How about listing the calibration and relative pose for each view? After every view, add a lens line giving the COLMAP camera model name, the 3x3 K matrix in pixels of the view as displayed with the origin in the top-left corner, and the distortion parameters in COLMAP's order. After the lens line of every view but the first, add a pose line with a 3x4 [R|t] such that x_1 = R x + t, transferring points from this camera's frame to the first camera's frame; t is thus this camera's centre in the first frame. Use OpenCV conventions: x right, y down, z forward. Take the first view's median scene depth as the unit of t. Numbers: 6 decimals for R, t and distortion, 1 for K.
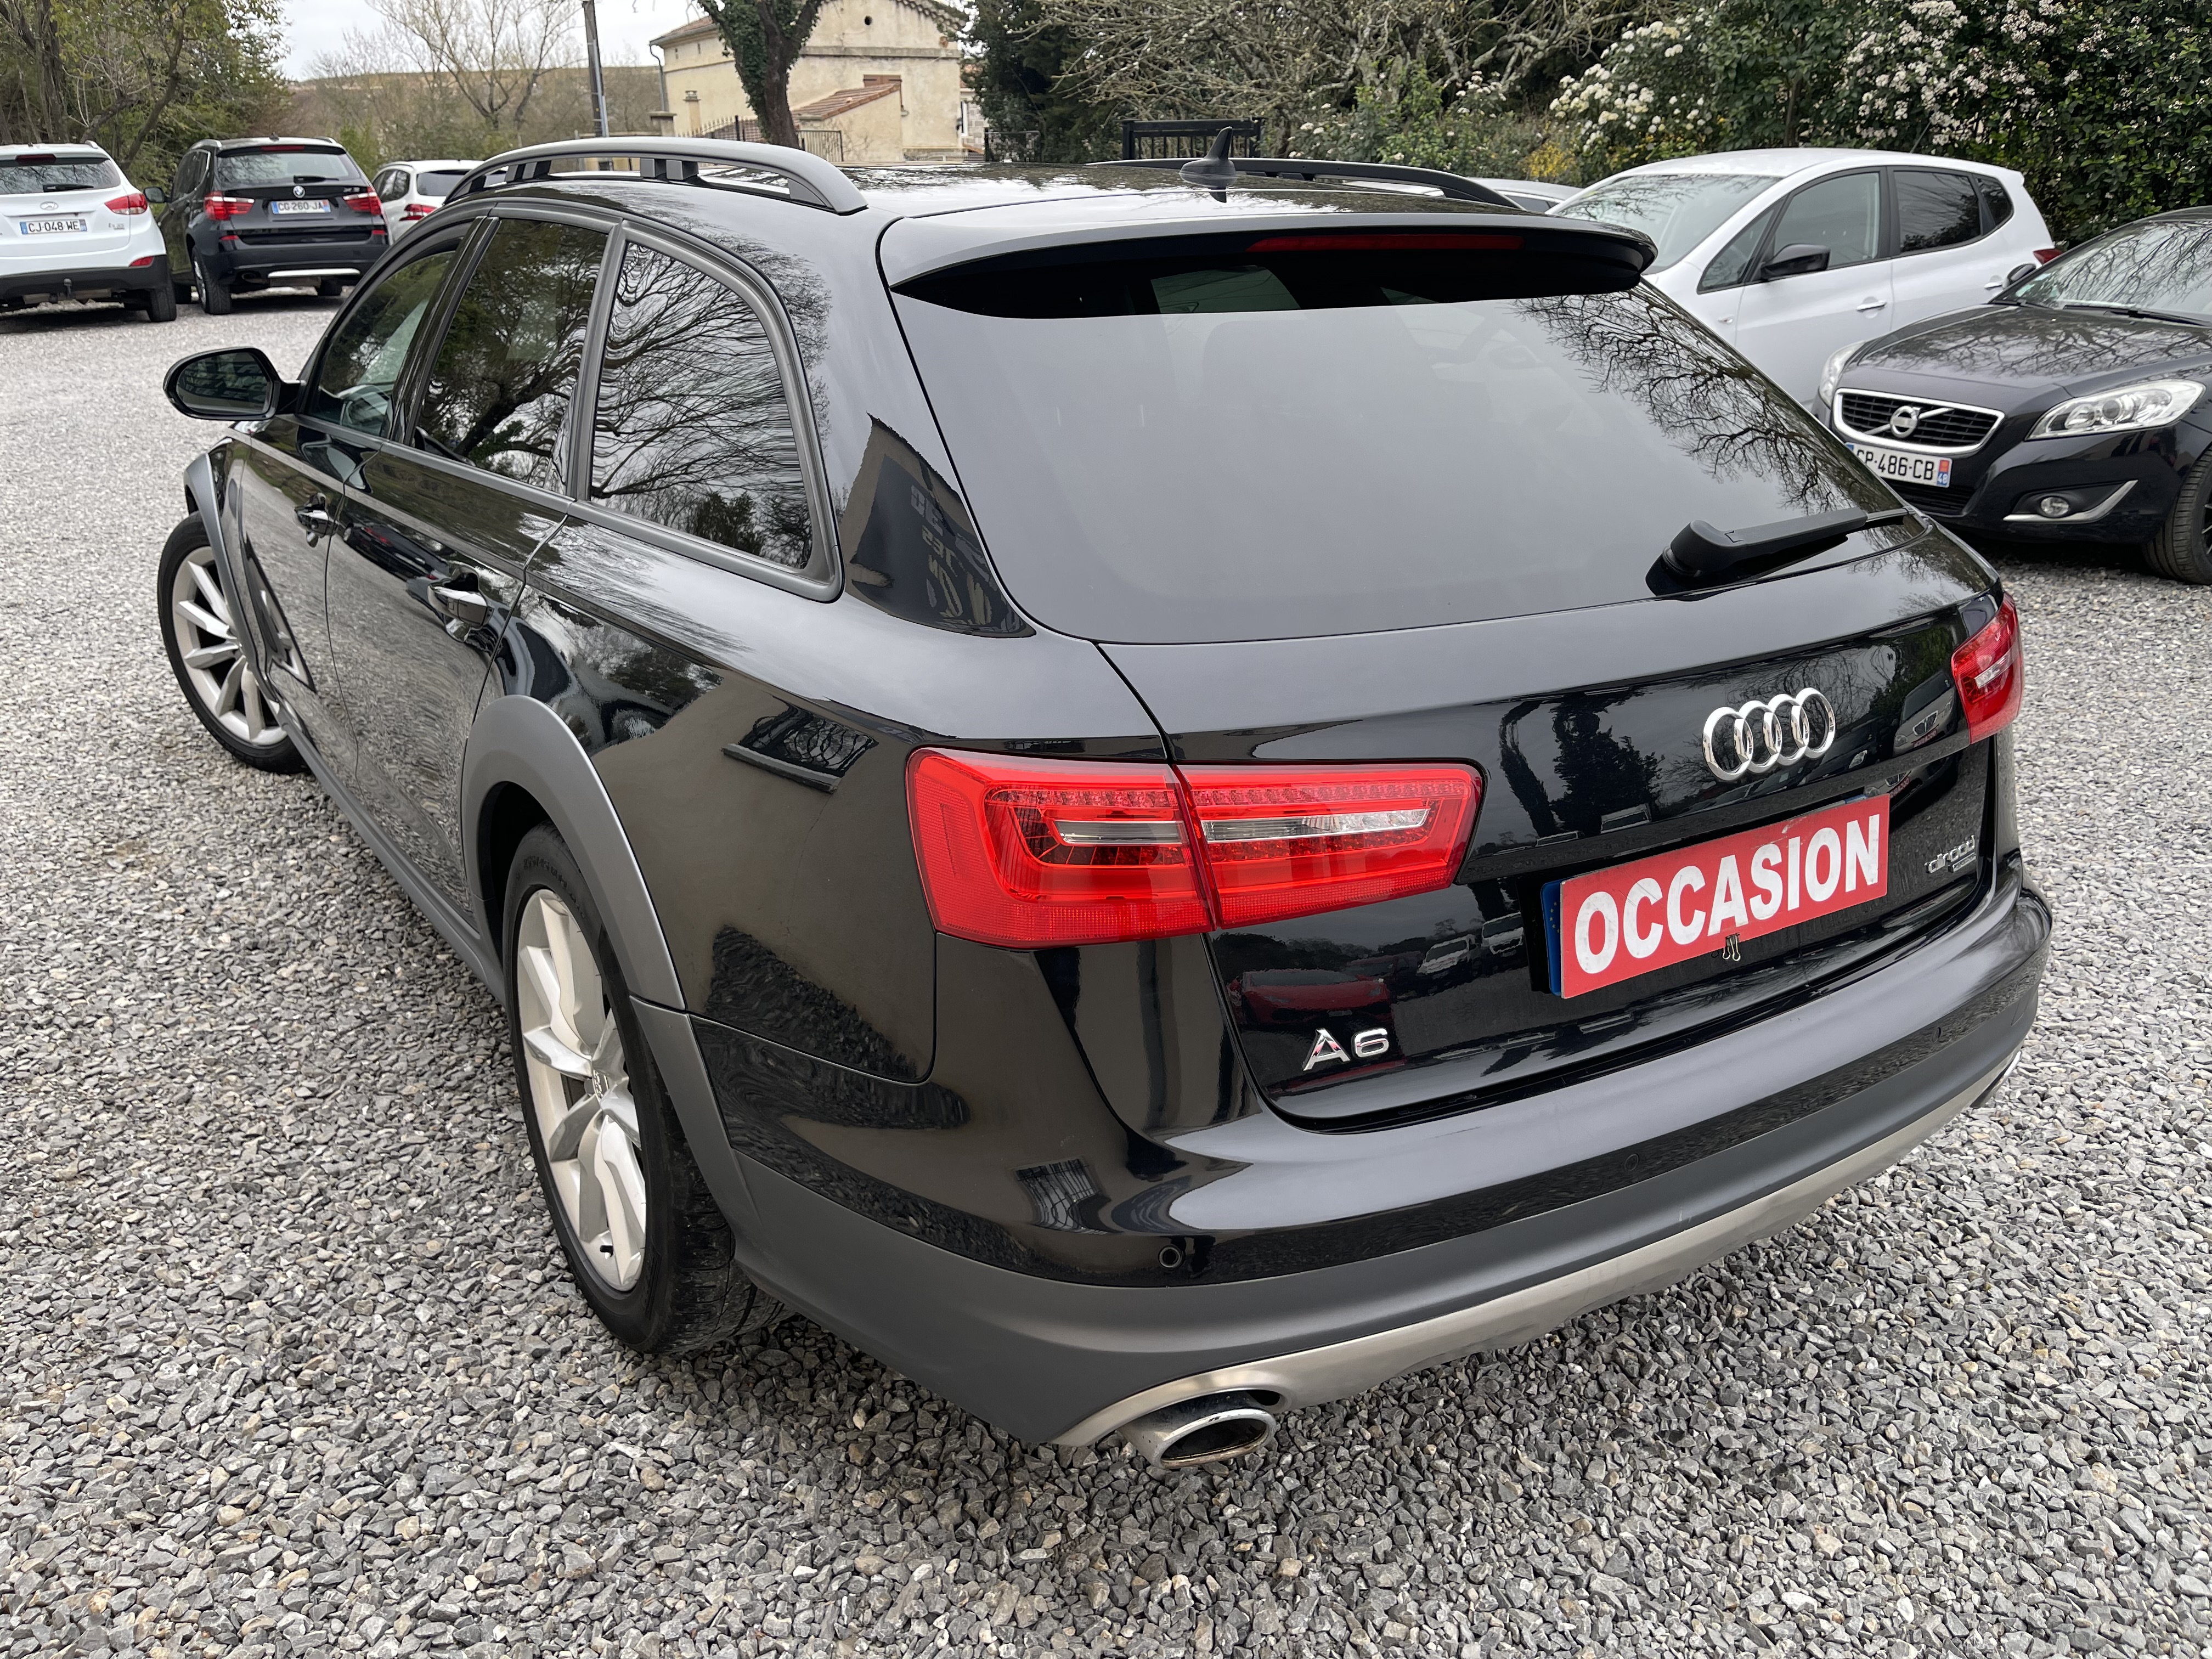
lens RADIAL K [[1674.7, 0, 1106.0], [0, 1674.7, 829.5], [0, 0, 1]] dist [0.106172, -0.161406]
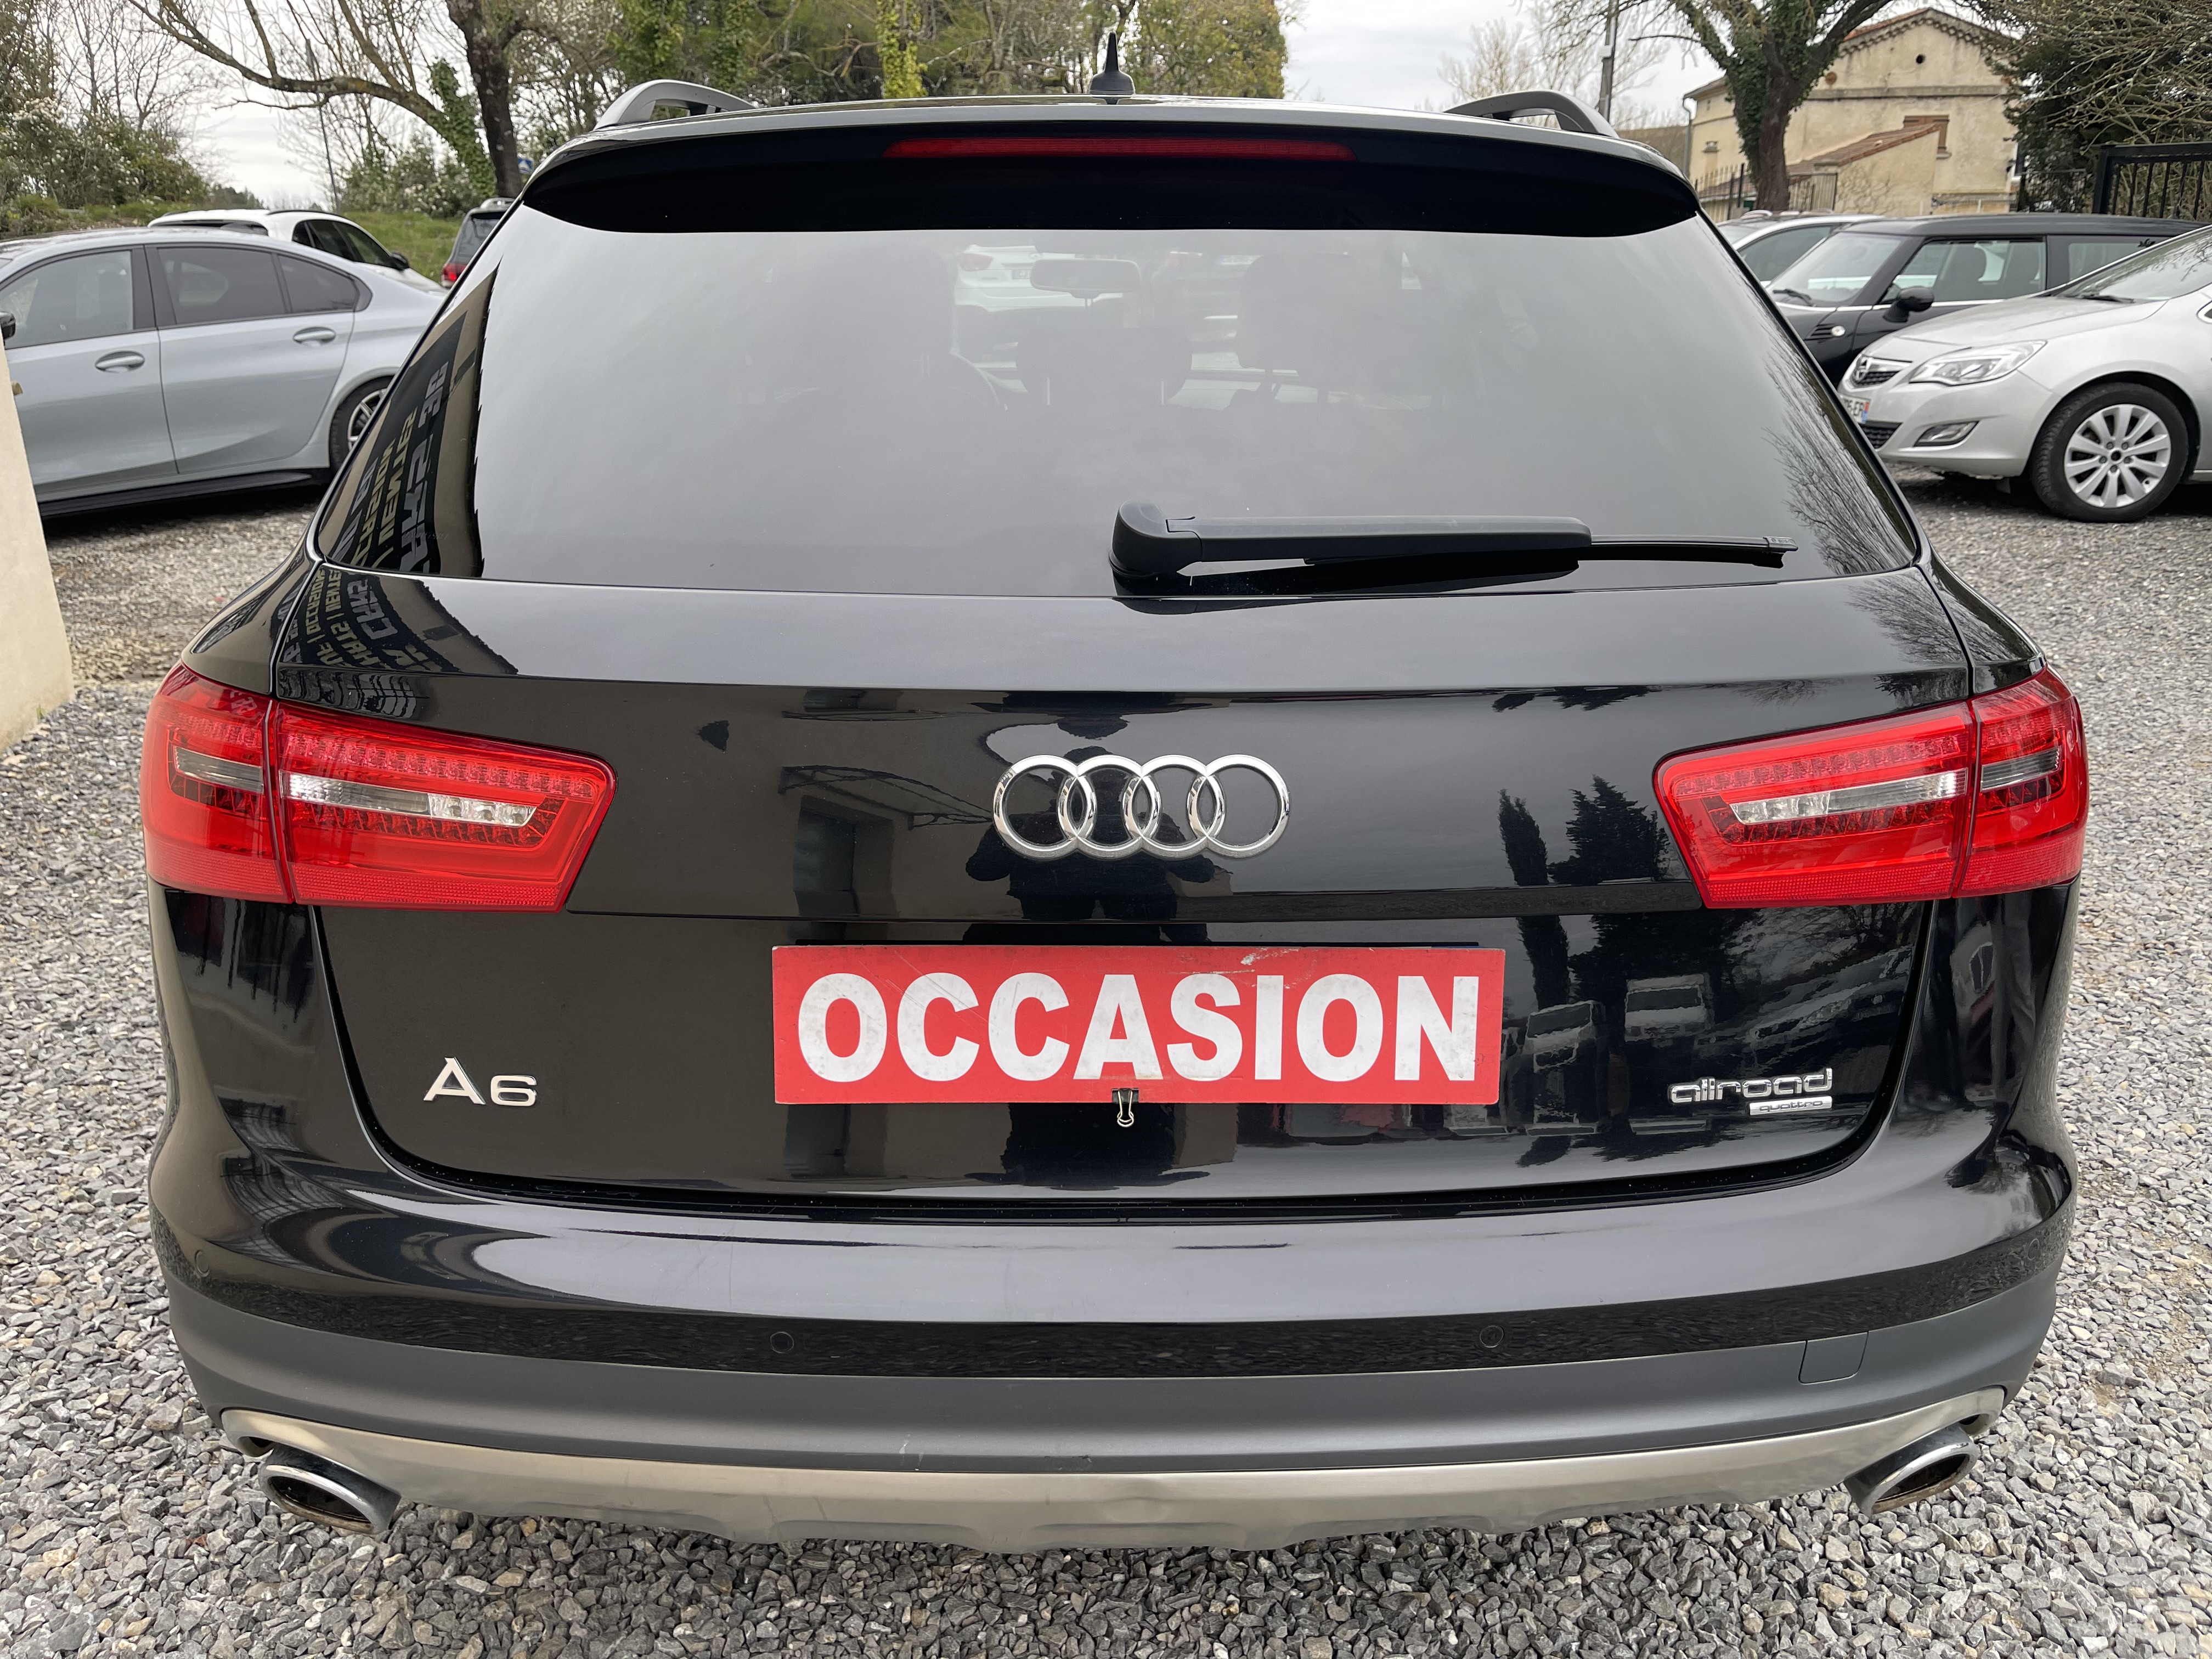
lens RADIAL K [[1674.7, 0, 1106.0], [0, 1674.7, 829.5], [0, 0, 1]] dist [0.106172, -0.161406]
pose [[0.844953, 0.163518, -0.509231, 0.693029], [-0.178990, 0.983670, 0.018871, -0.054832], [0.504001, 0.075202, 0.860423, 0.380324]]
